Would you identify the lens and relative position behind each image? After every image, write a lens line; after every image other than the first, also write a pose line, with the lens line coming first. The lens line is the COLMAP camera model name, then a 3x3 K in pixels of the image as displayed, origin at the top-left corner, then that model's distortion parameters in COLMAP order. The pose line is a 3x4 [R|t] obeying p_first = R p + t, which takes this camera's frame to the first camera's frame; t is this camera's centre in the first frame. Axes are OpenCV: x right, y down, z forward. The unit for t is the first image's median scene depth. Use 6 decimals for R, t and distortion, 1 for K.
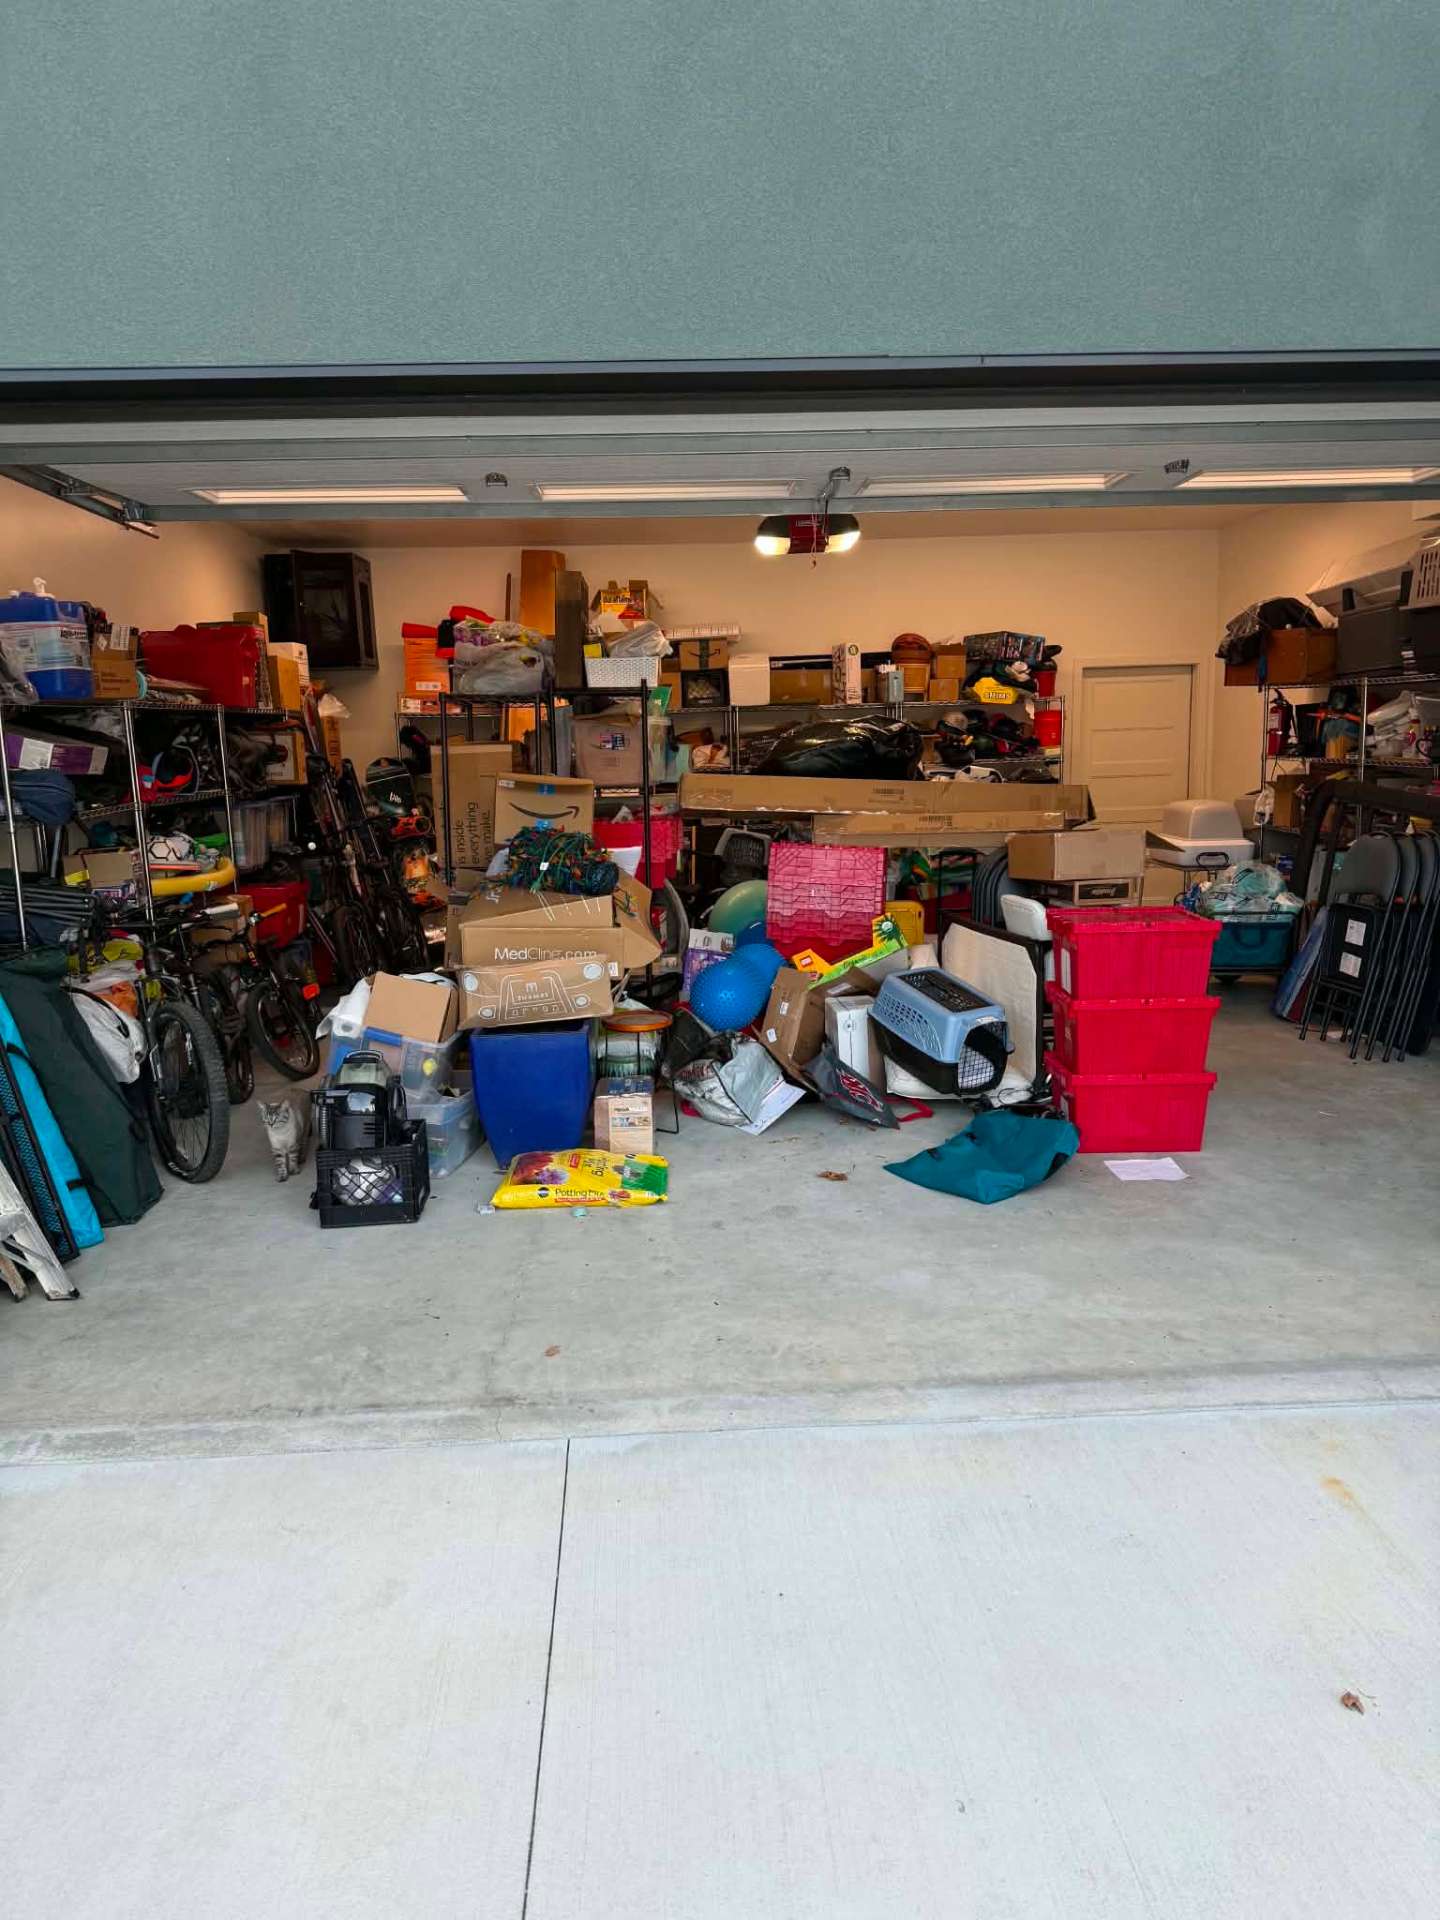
lens RADIAL K [[1342.5, 0, 731.0], [0, 1342.5, 963.2], [0, 0, 1]] dist [0.022568, -0.053134]
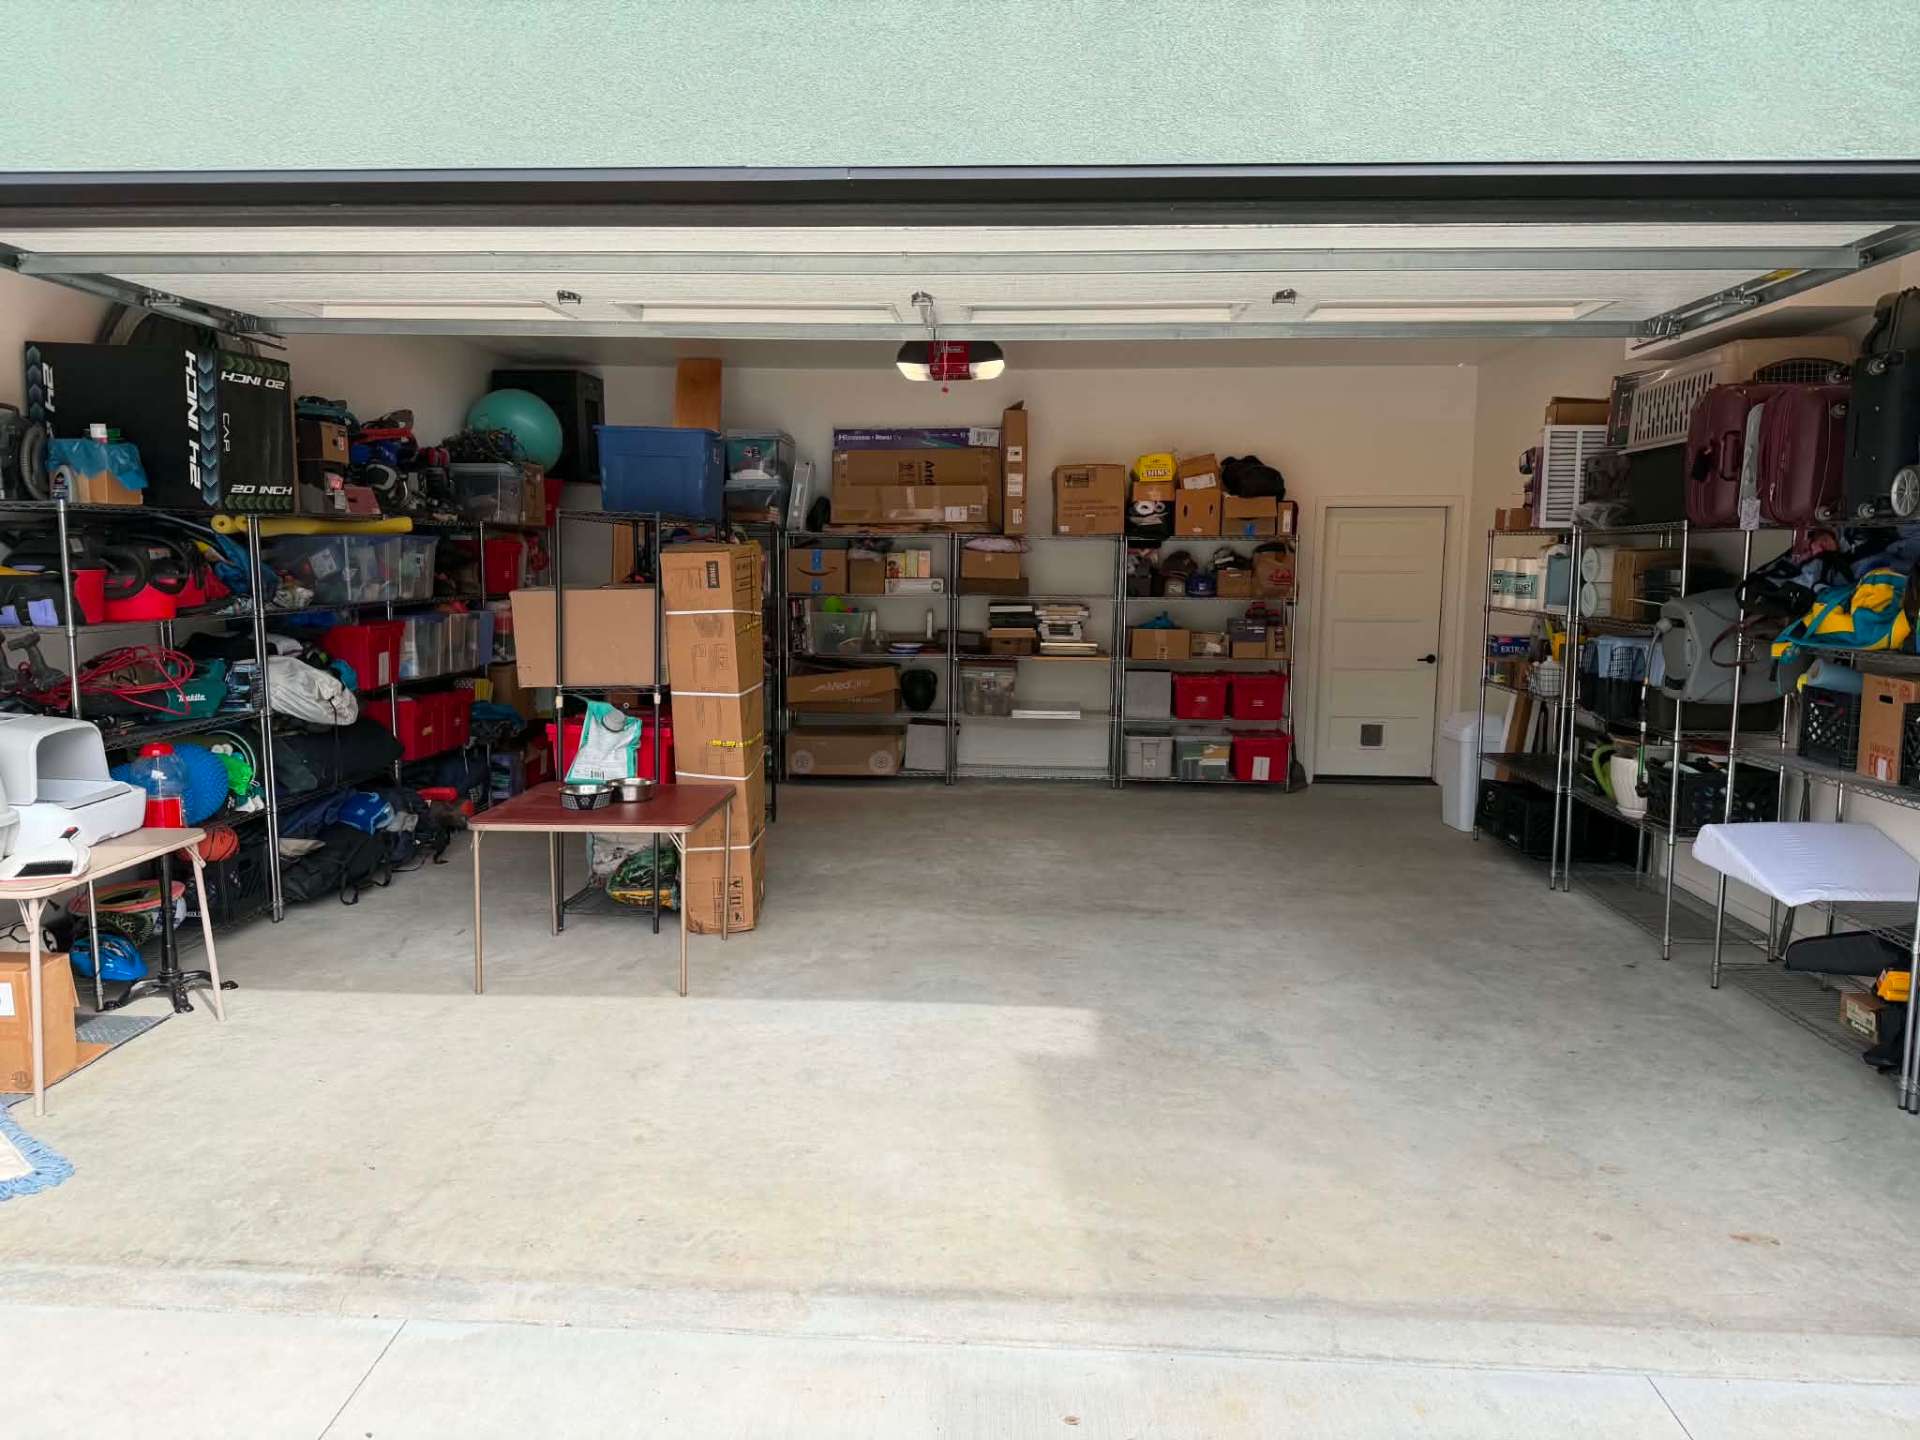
lens RADIAL K [[1342.5, 0, 979.4], [0, 1342.5, 729.5], [0, 0, 1]] dist [0.022568, -0.053134]
pose [[0.994966, 0.047903, -0.088017, 0.308882], [-0.051596, 0.997860, -0.040175, -0.031163], [0.085904, 0.044514, 0.995308, 0.093921]]
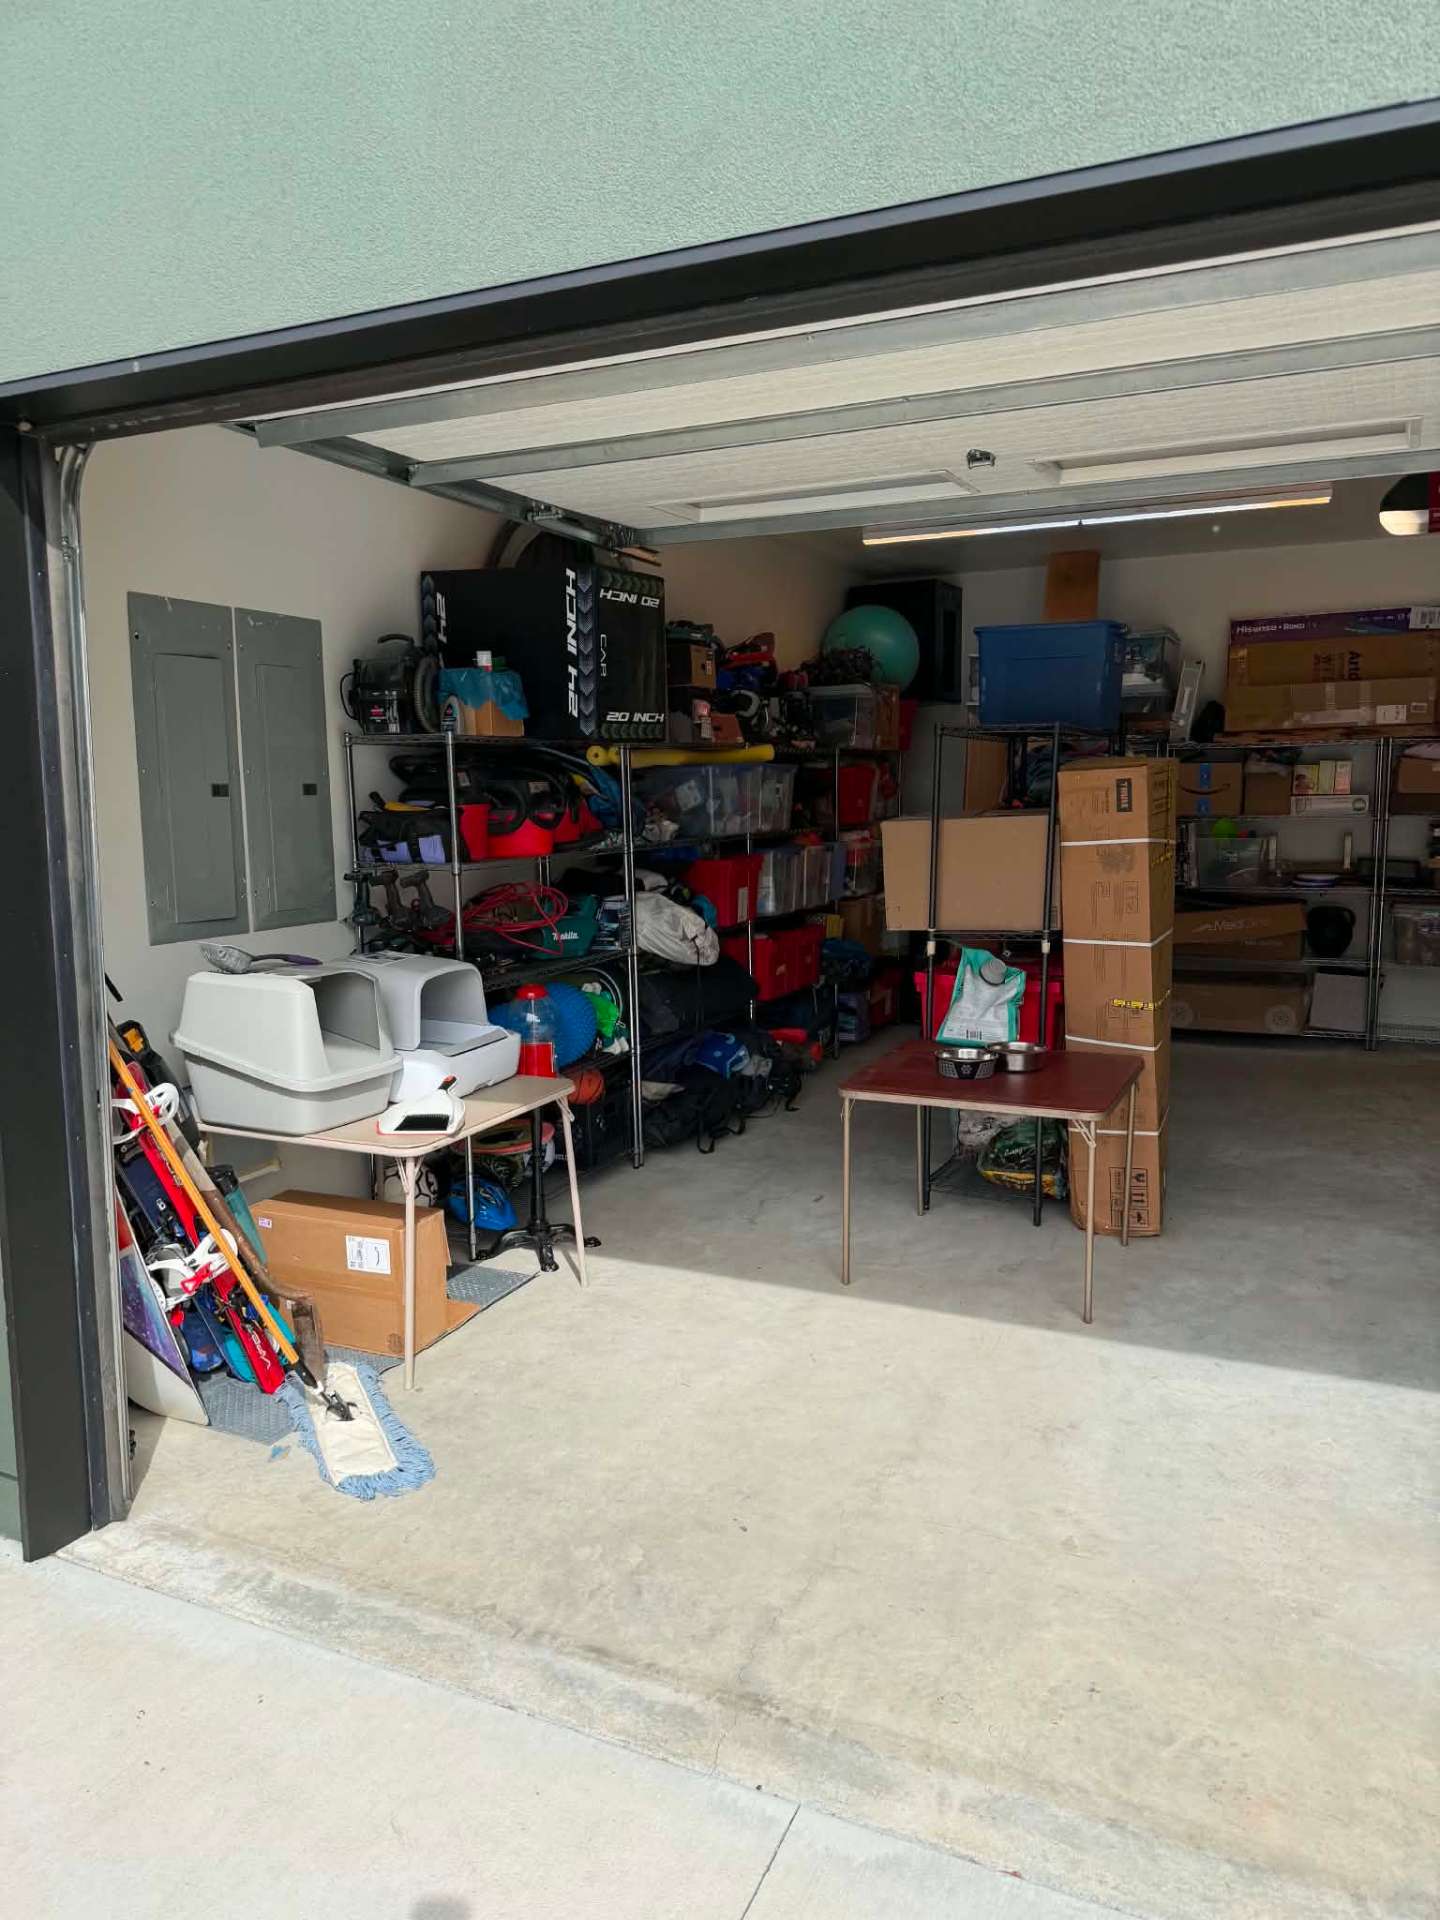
lens RADIAL K [[1342.5, 0, 727.0], [0, 1342.5, 960.2], [0, 0, 1]] dist [0.022568, -0.053134]
pose [[0.876672, 0.073478, -0.475444, 0.130825], [-0.087746, 0.996112, -0.007851, -0.061690], [0.473019, 0.048601, 0.879711, 0.338167]]
